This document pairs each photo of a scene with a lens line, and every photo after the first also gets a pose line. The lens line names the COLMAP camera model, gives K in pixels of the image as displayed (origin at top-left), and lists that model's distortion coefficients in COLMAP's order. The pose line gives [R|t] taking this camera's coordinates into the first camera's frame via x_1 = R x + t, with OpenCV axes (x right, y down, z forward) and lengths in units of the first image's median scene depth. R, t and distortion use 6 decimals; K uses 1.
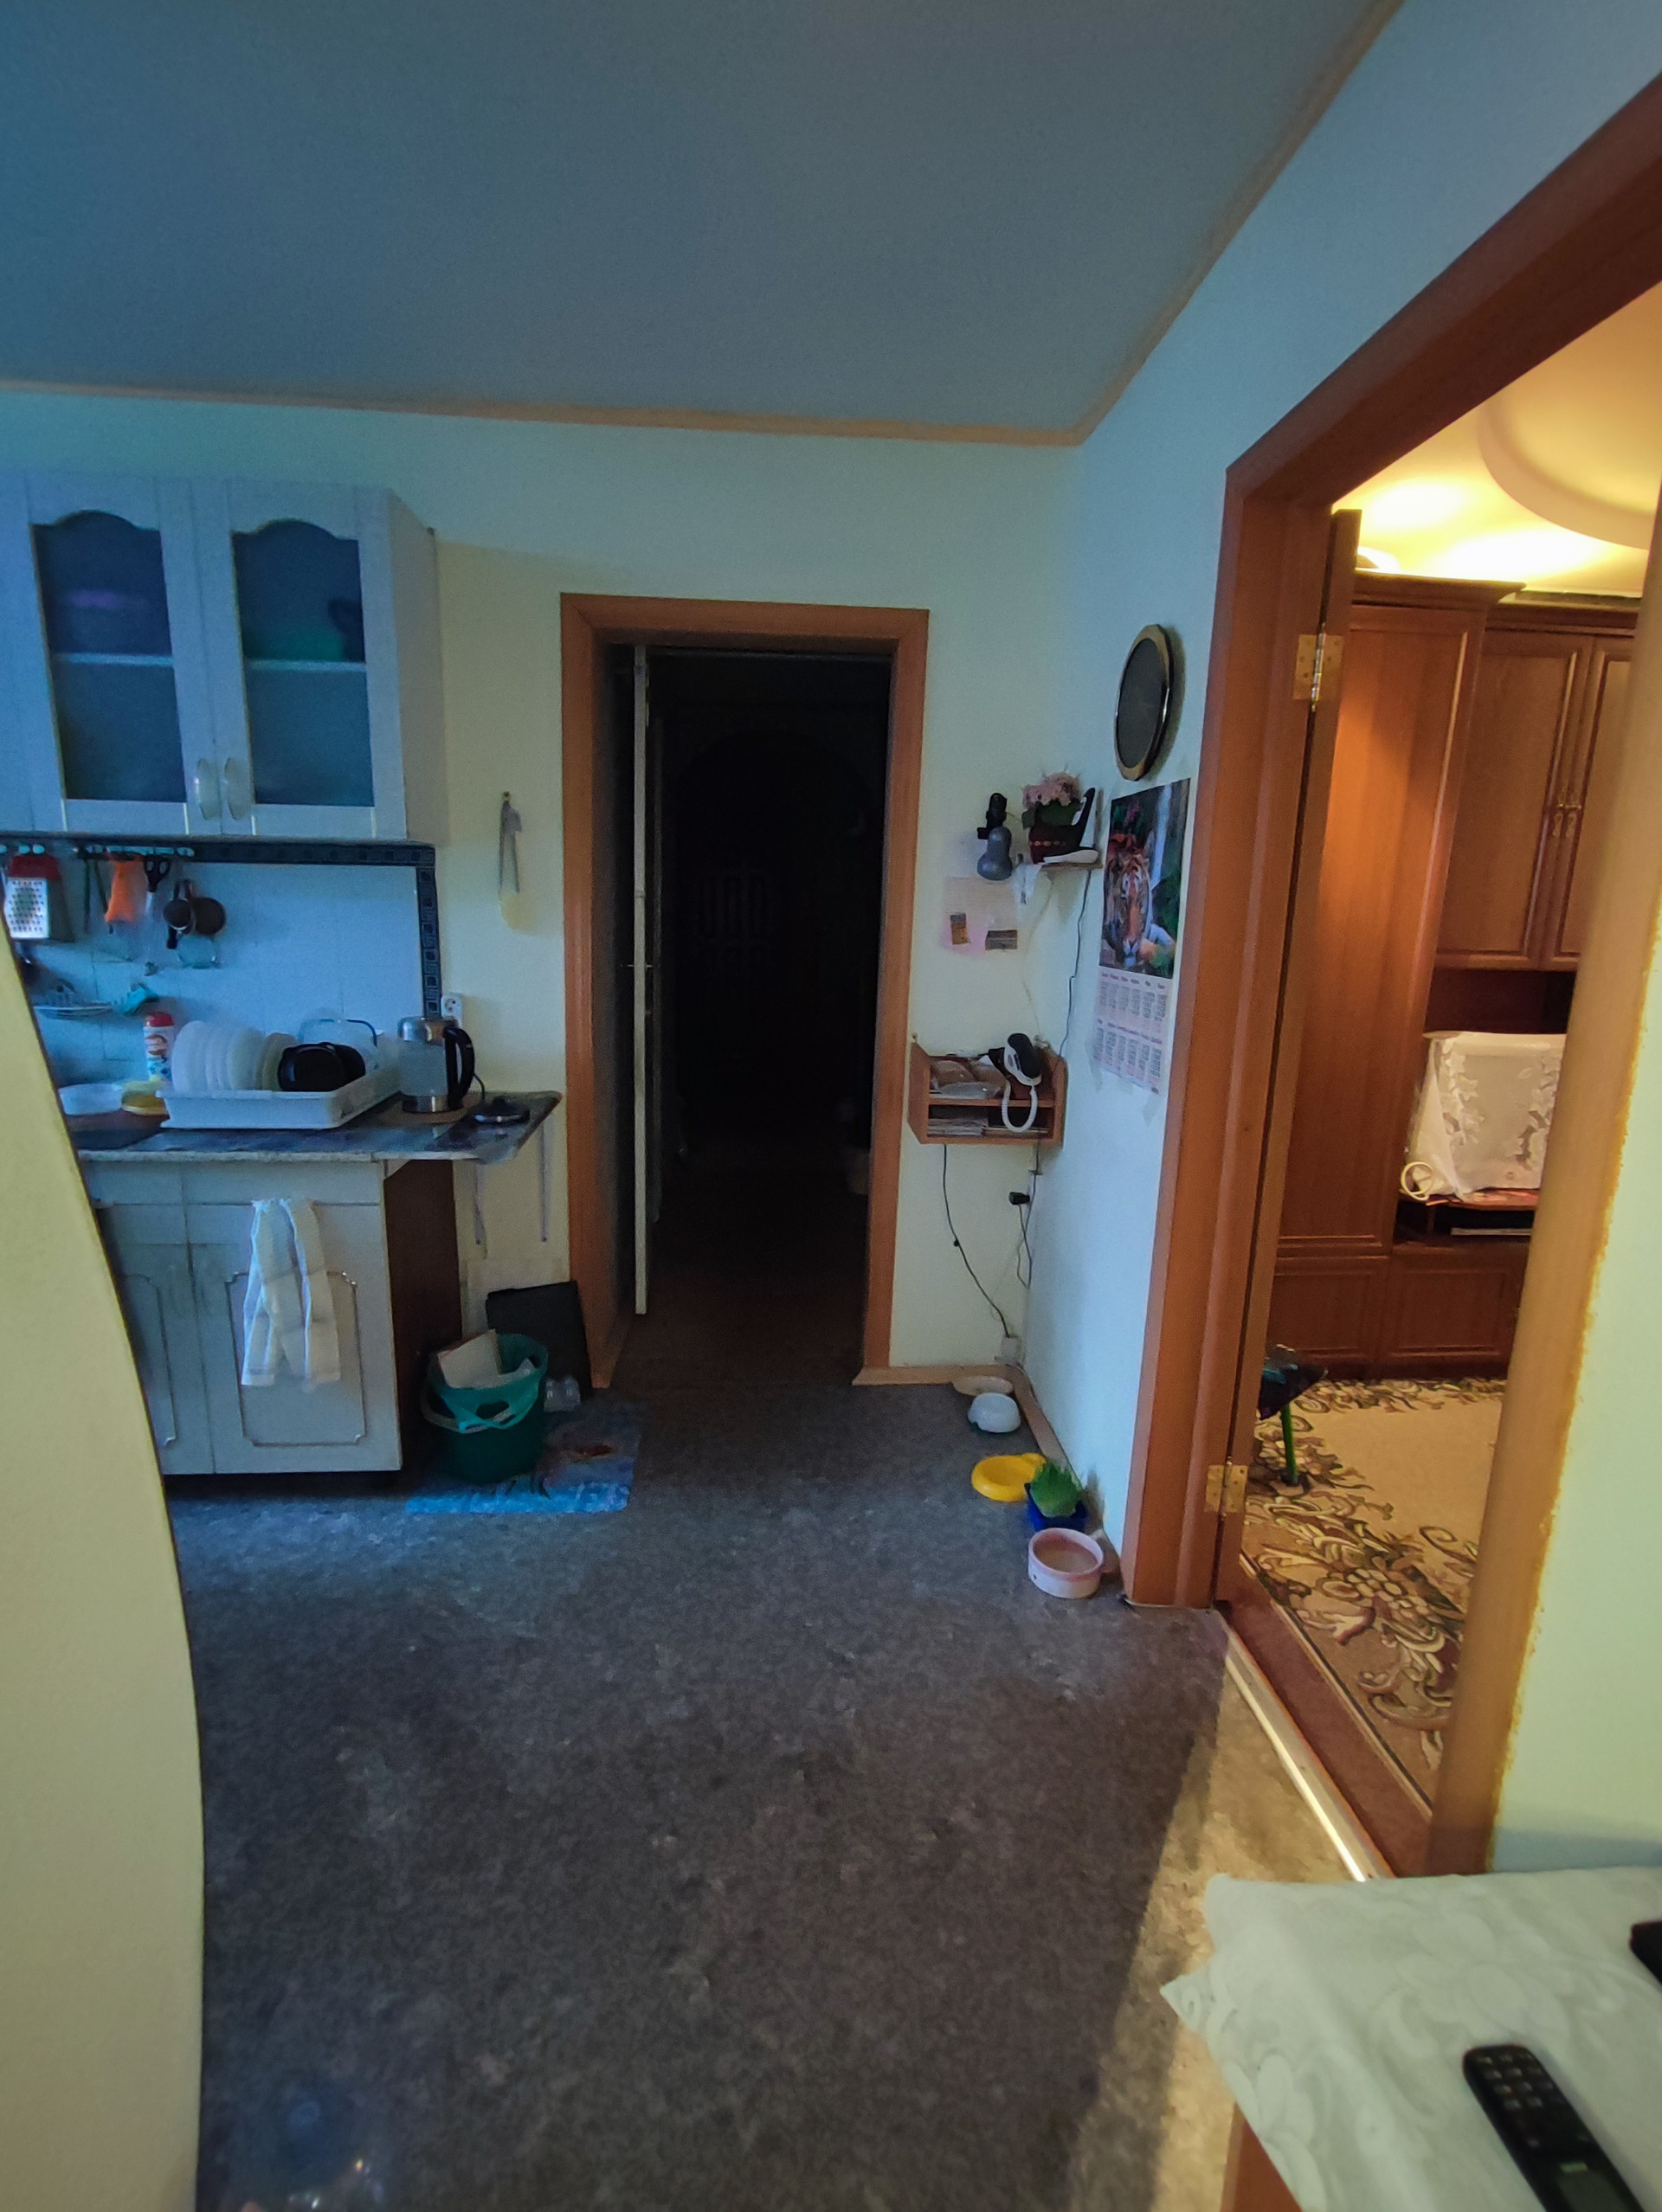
lens RADIAL K [[1005.5, 0, 824.7], [0, 1005.5, 1101.6], [0, 0, 1]] dist [-0.005816, 0.004101]
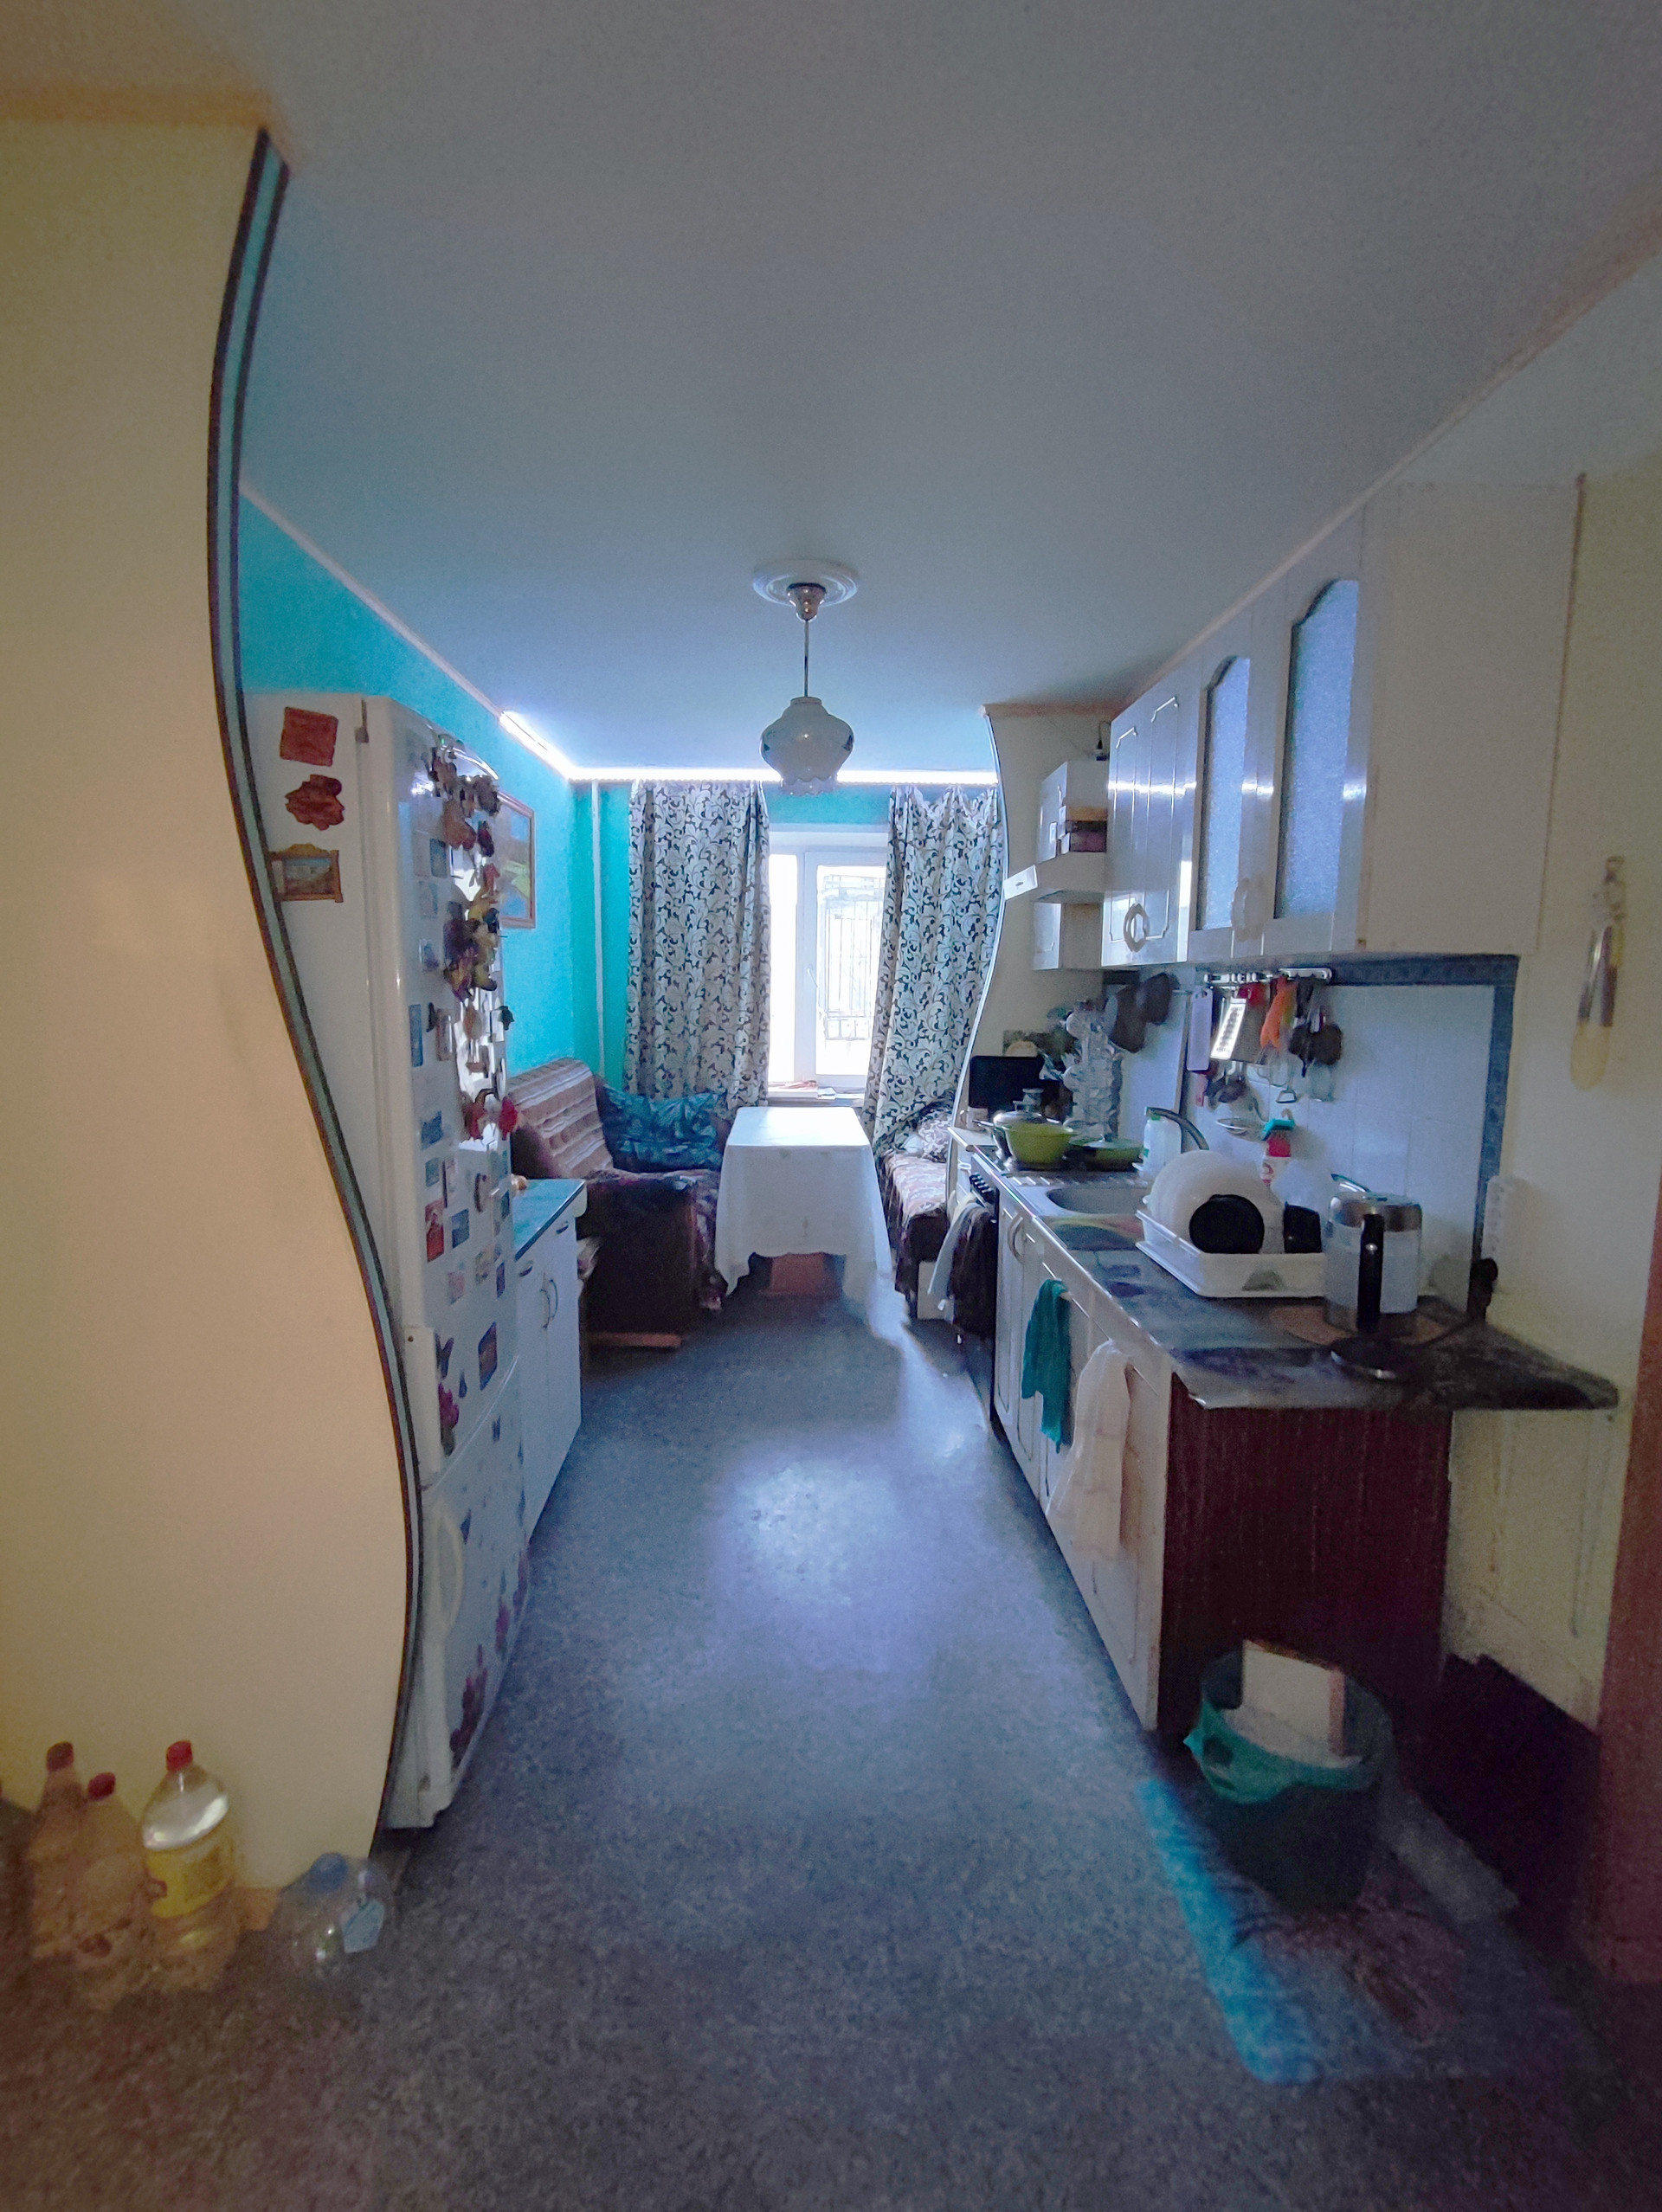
lens RADIAL K [[1005.5, 0, 823.6], [0, 1005.5, 1092.1], [0, 0, 1]] dist [-0.005816, 0.004101]
pose [[-0.031311, 0.088138, -0.995616, 0.311227], [-0.218512, 0.971405, 0.092867, -0.134144], [0.975332, 0.220462, -0.011157, 0.609886]]
